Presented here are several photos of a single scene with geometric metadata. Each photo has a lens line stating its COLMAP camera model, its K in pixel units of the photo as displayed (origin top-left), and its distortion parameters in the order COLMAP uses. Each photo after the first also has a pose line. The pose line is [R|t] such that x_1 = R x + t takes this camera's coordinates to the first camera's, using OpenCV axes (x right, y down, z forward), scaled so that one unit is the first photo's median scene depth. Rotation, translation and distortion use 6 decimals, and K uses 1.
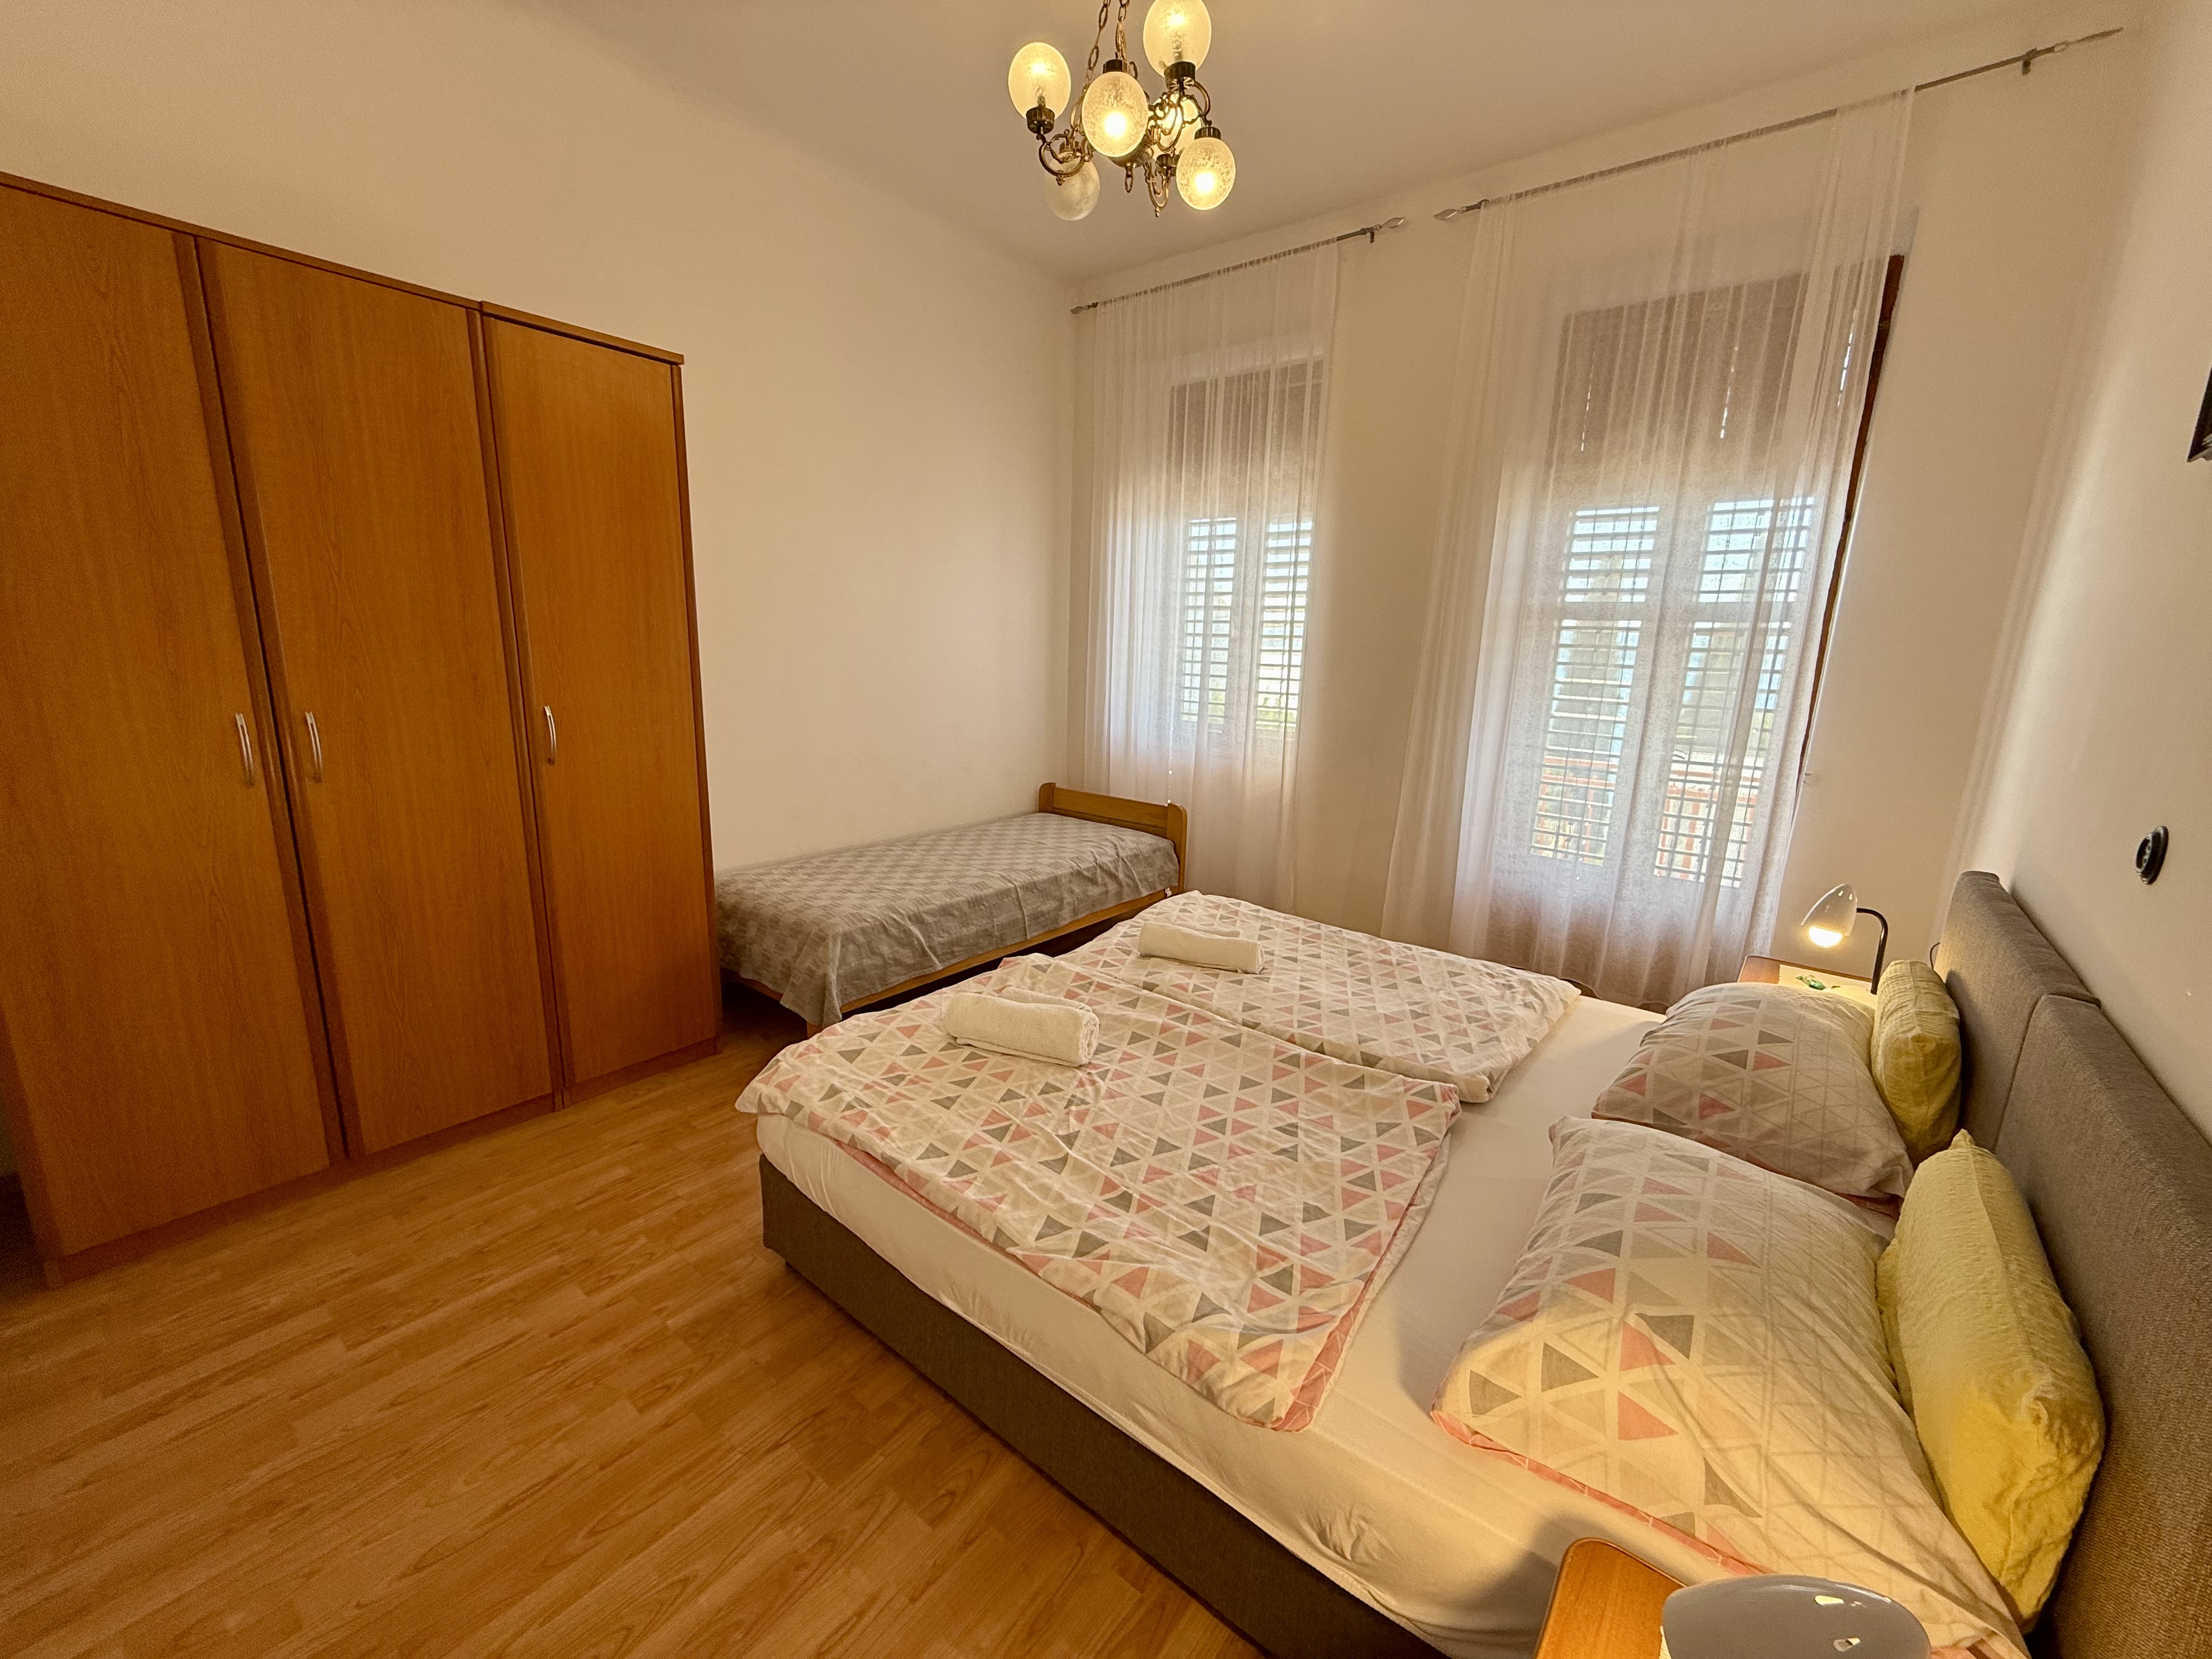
lens RADIAL K [[878.6, 0, 1101.2], [0, 878.6, 828.4], [0, 0, 1]] dist [-0.000423, 0.000211]
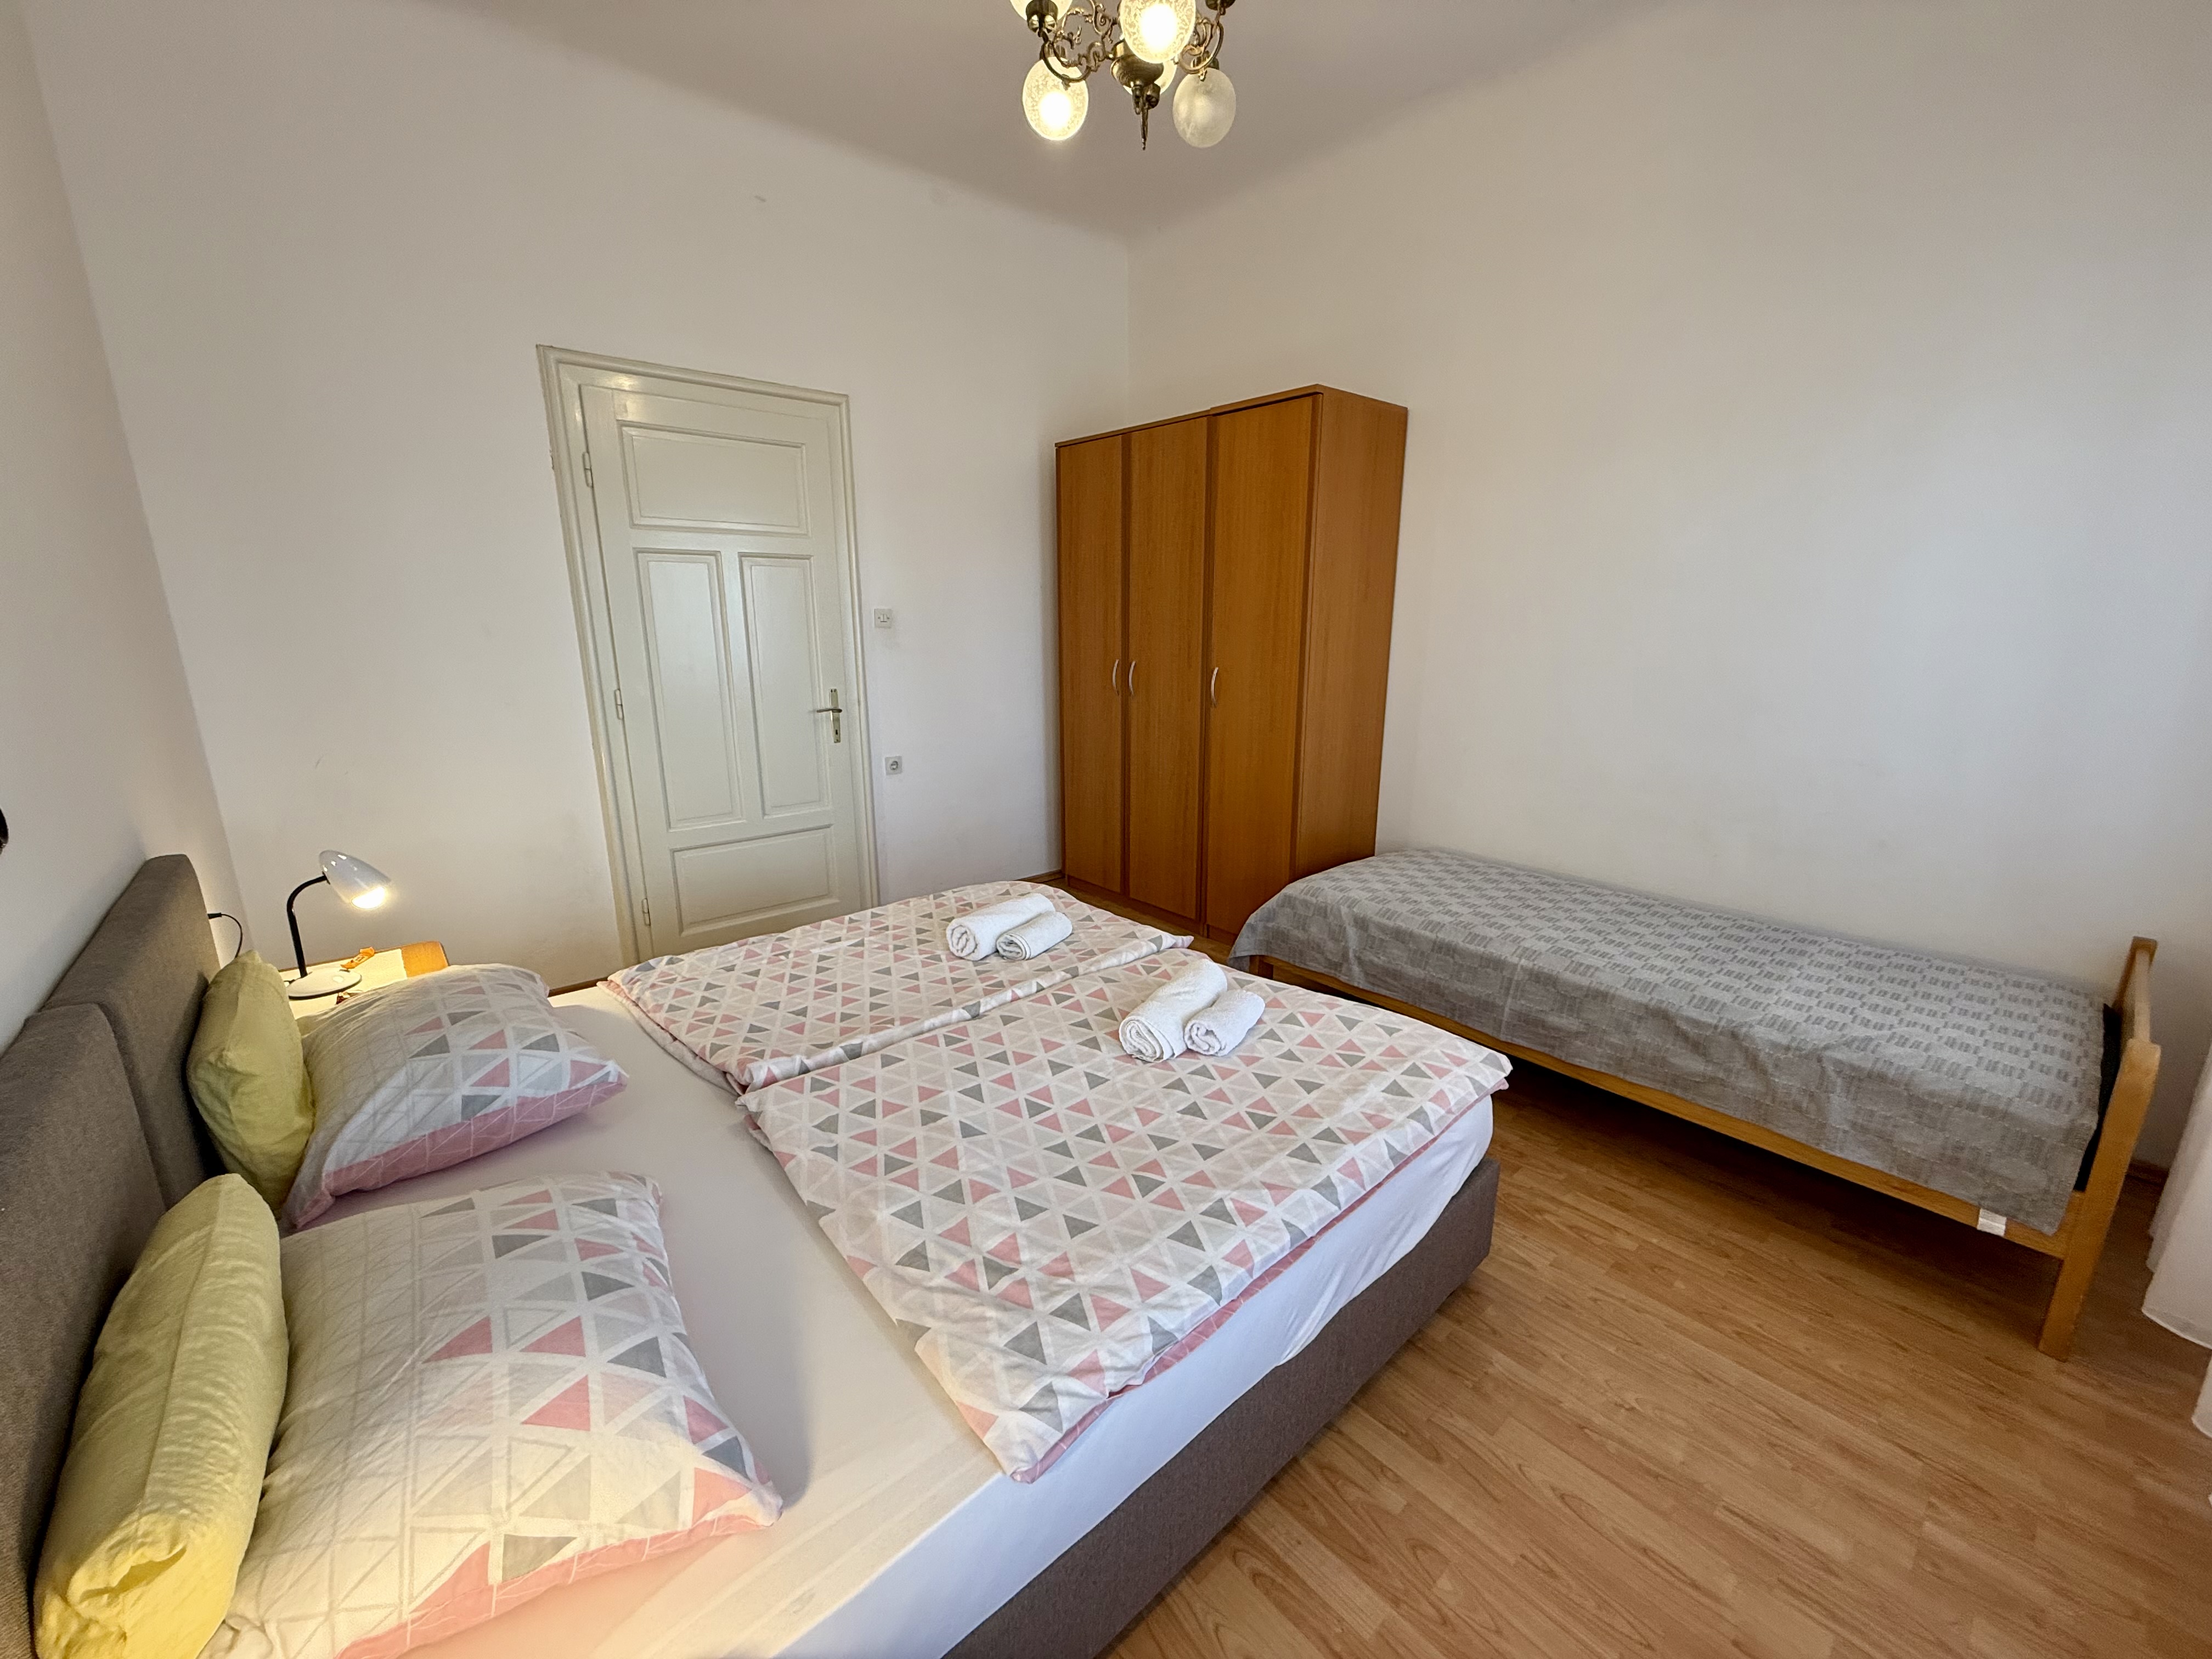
lens RADIAL K [[878.6, 0, 1103.6], [0, 878.6, 826.7], [0, 0, 1]] dist [-0.000423, 0.000211]
pose [[-0.176376, 0.209224, -0.961830, 1.160933], [-0.210984, 0.946402, 0.244557, -0.266368], [0.961445, 0.246065, -0.122779, 1.374073]]
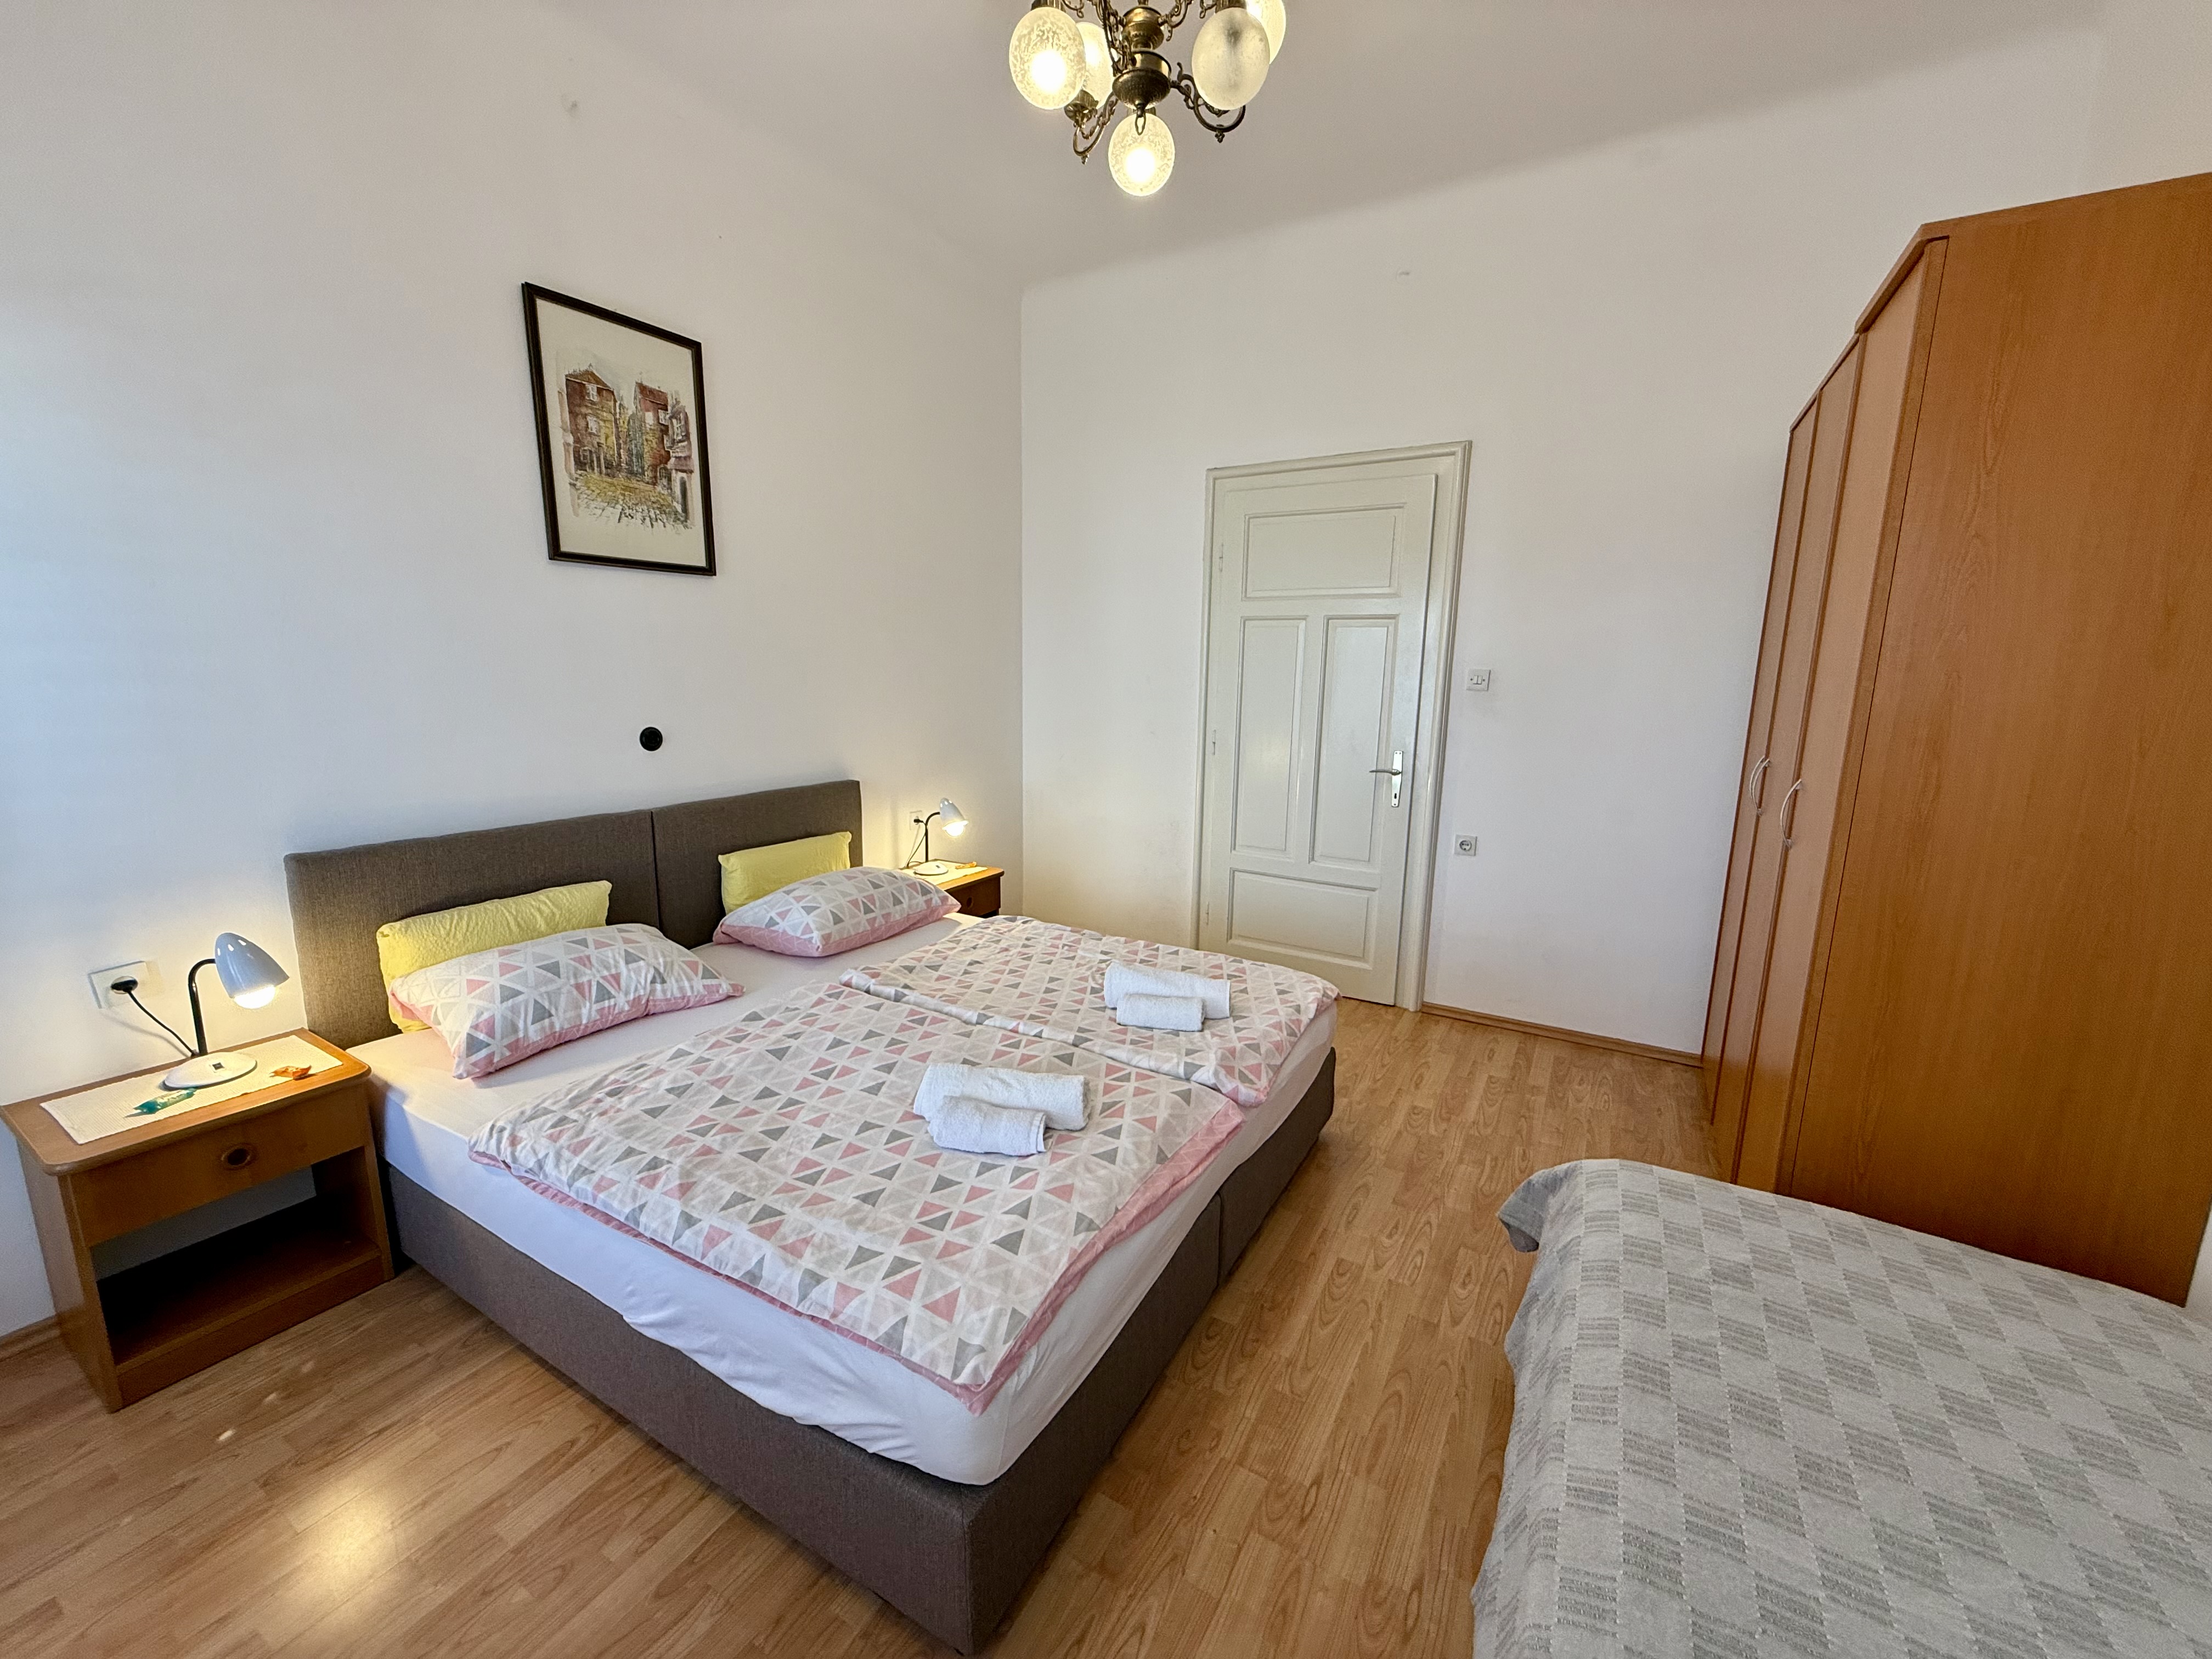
lens RADIAL K [[878.6, 0, 1105.6], [0, 878.6, 826.7], [0, 0, 1]] dist [-0.000423, 0.000211]
pose [[-0.987844, -0.012179, -0.154968, 0.201300], [-0.071173, 0.921729, 0.381248, -0.479056], [0.138195, 0.387644, -0.911392, 2.186108]]
